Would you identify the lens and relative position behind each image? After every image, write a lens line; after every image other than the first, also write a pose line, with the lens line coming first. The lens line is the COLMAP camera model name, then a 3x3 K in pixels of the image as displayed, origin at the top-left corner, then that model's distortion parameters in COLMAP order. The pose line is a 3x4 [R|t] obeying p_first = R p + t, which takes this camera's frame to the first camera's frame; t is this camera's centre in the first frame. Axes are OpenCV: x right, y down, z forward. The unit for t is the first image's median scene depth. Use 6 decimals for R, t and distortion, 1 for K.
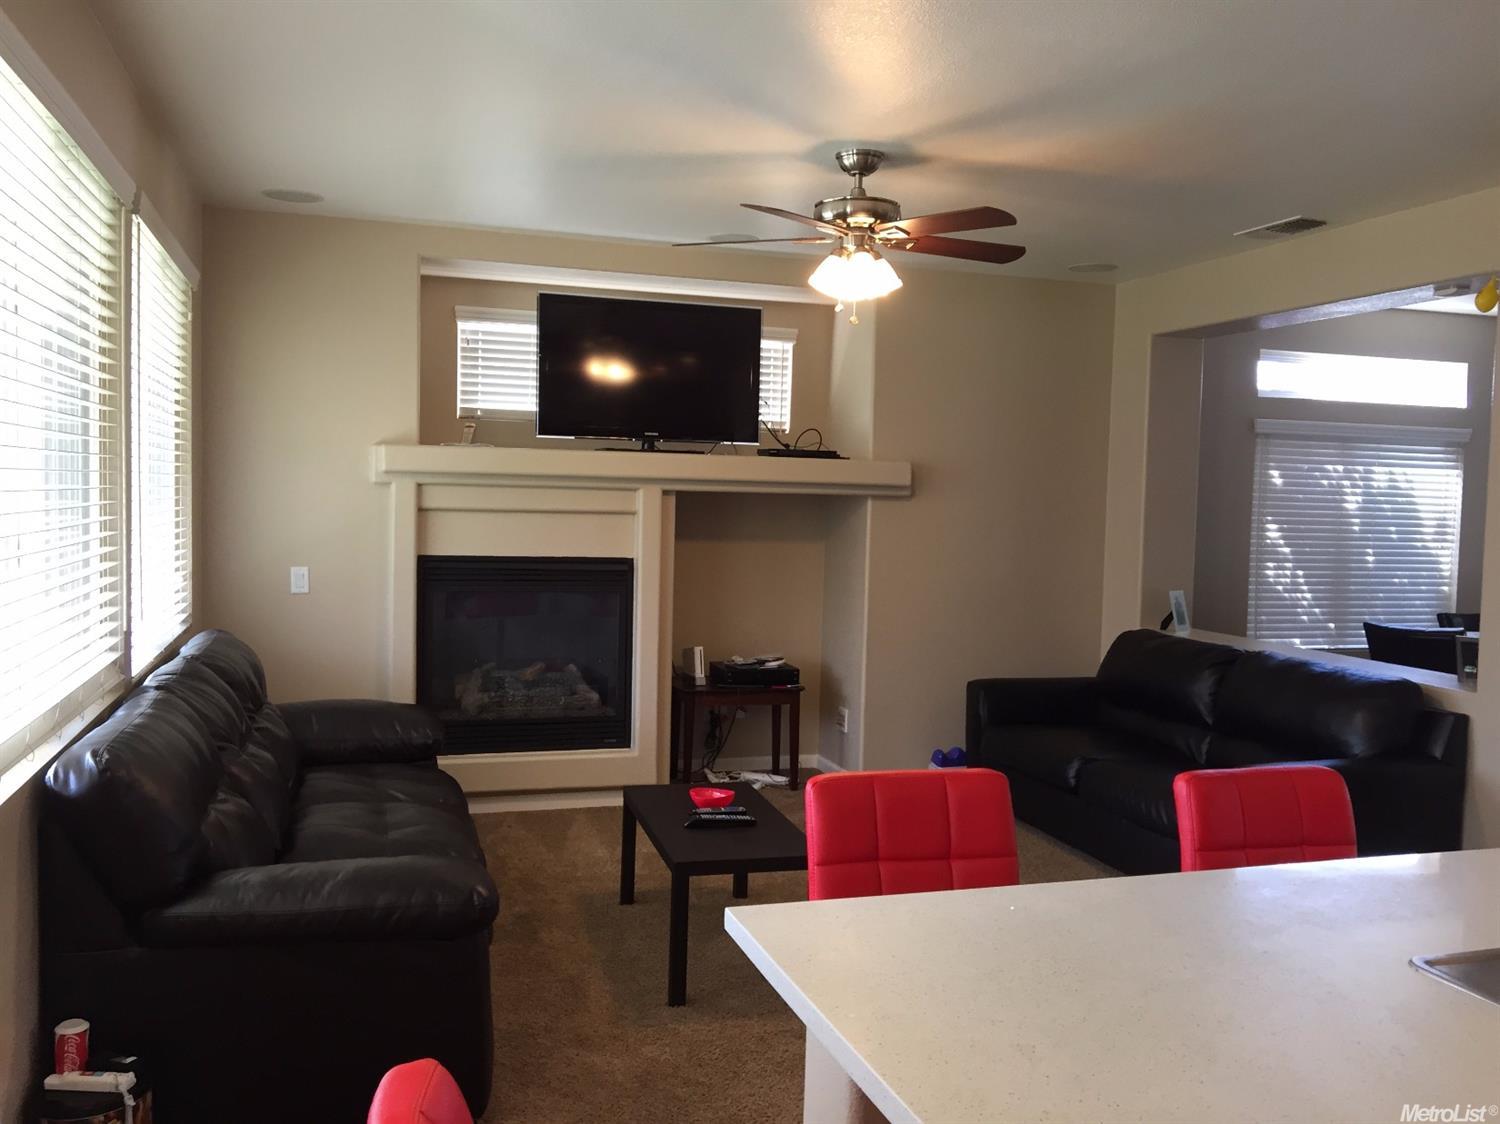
lens RADIAL K [[1251.5, 0, 750.0], [0, 1251.5, 562.0], [0, 0, 1]] dist [0.009278, 0.006555]
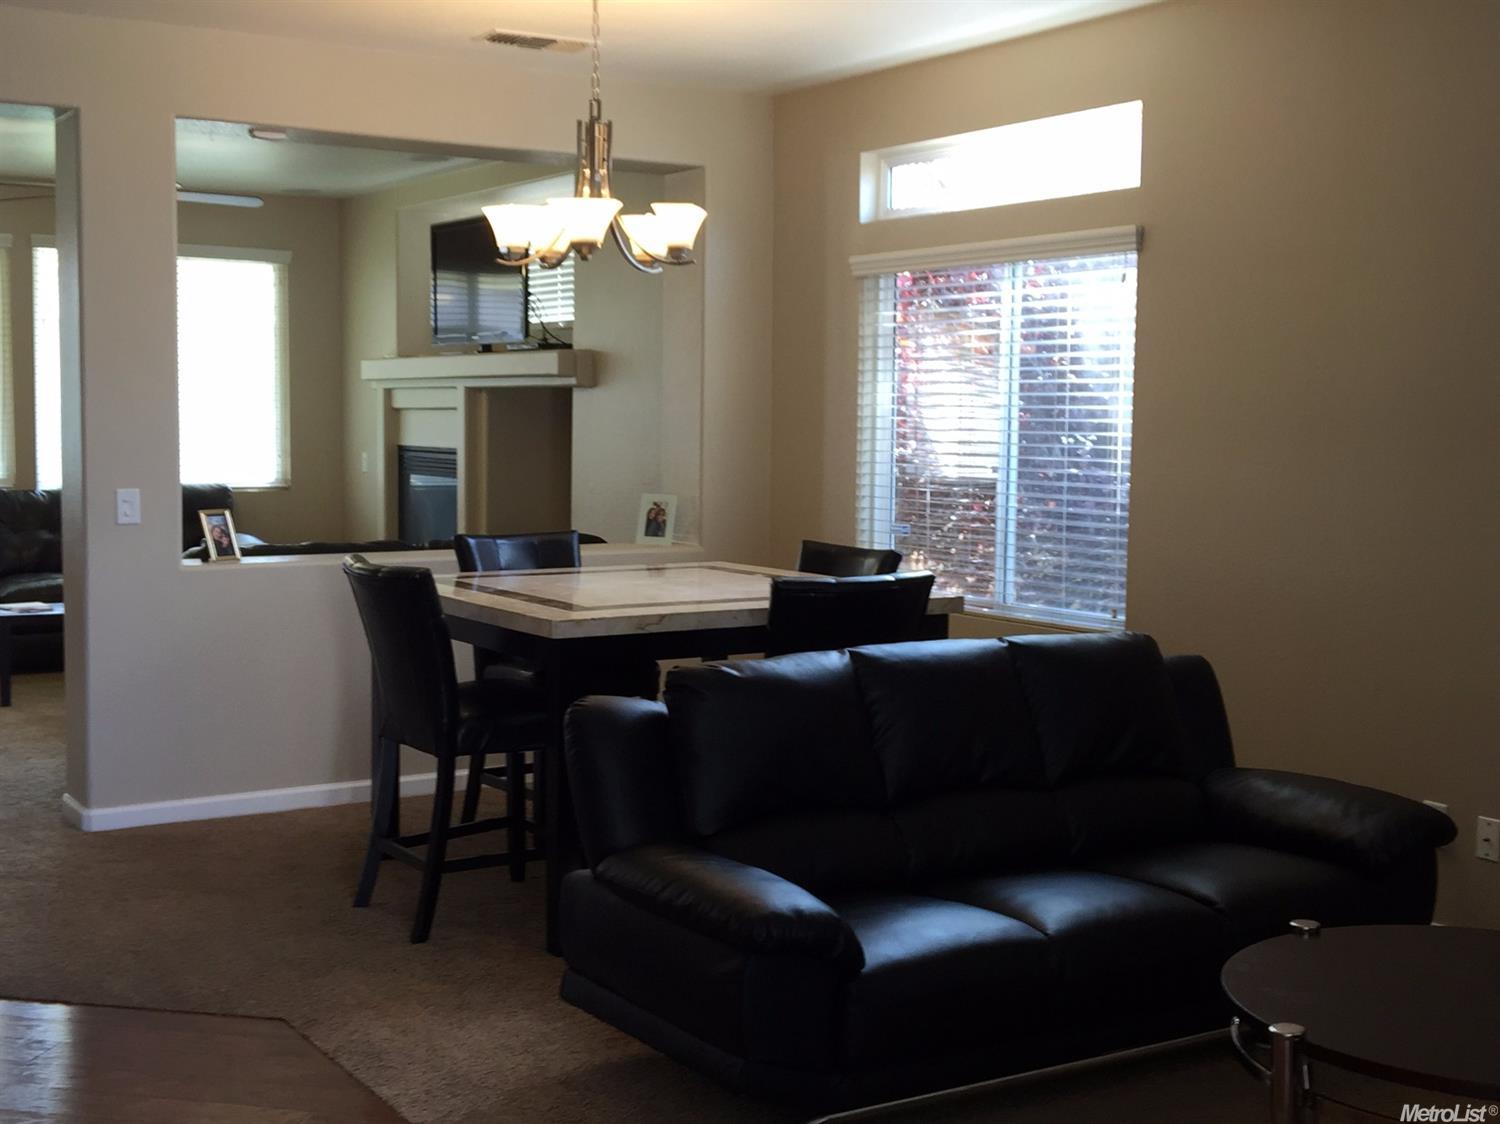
lens RADIAL K [[1878.6, 0, 750.0], [0, 1878.6, 562.0], [0, 0, 1]] dist [0.051471, 0.011877]
pose [[0.270496, 0.055231, -0.961135, 1.654379], [-0.050931, 0.997776, 0.043003, 0.012715], [0.961373, 0.037319, 0.272708, 0.806825]]
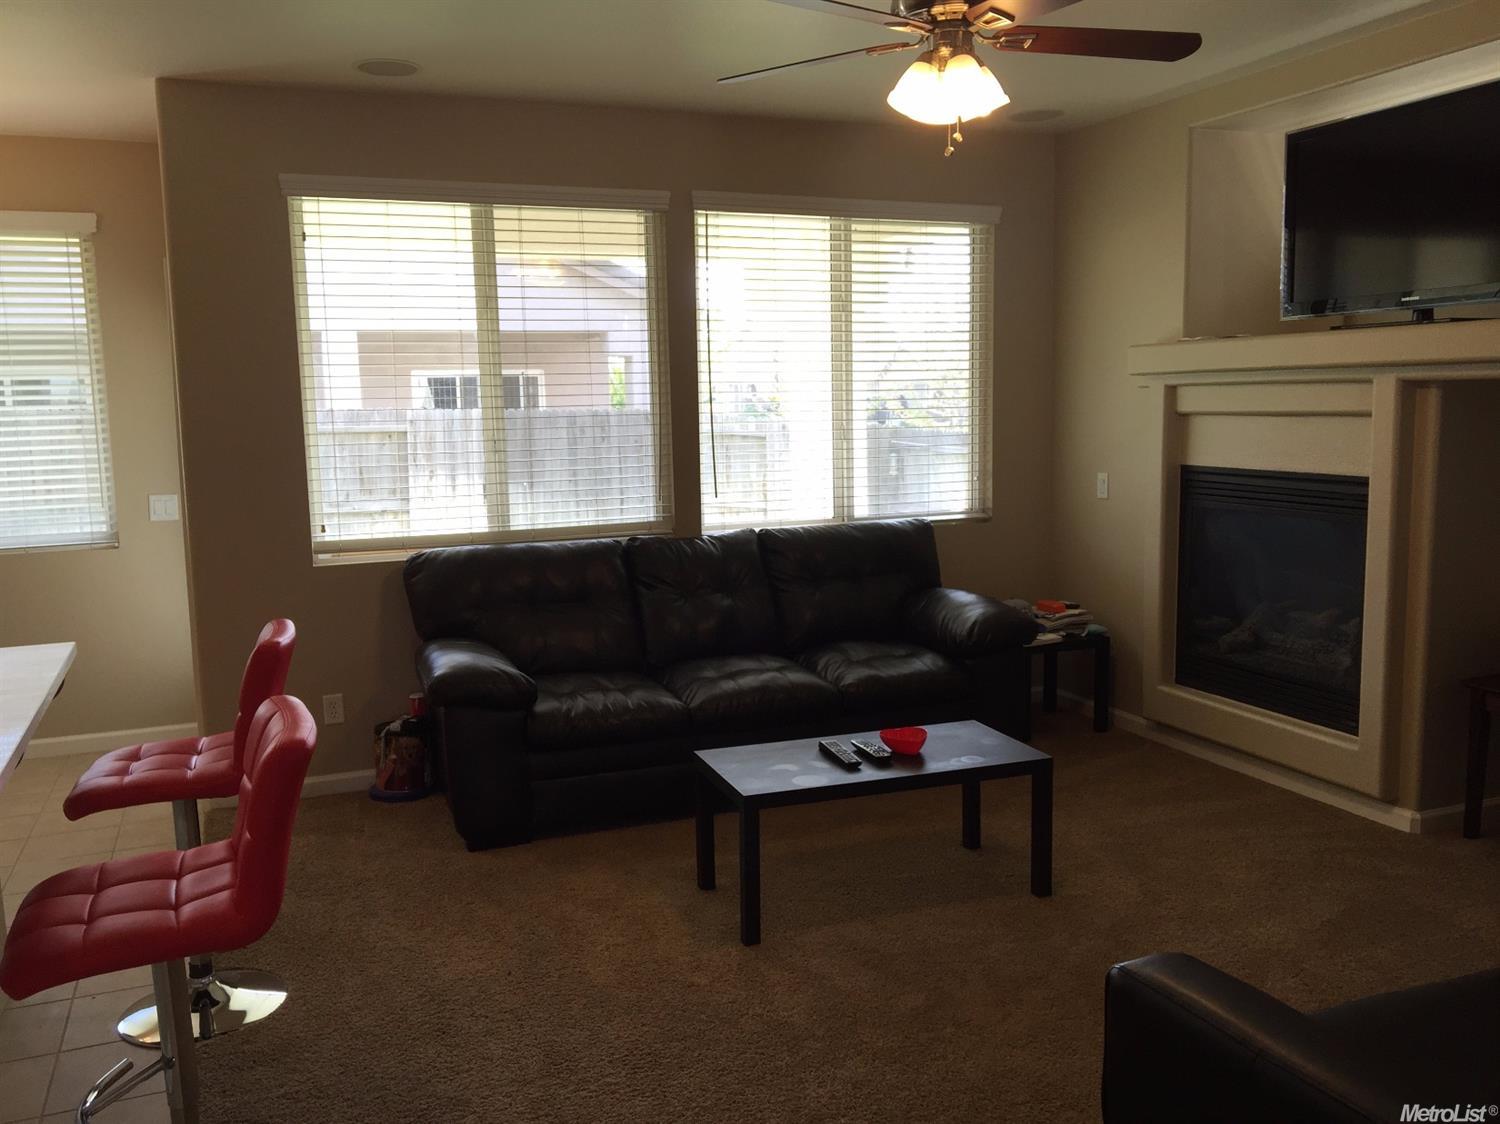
lens RADIAL K [[1251.5, 0, 750.0], [0, 1251.5, 562.0], [0, 0, 1]] dist [0.009278, 0.006555]
pose [[0.084635, 0.102749, -0.991100, 0.607547], [-0.030796, 0.994464, 0.100468, -0.016366], [0.995936, 0.022019, 0.087331, 0.595005]]
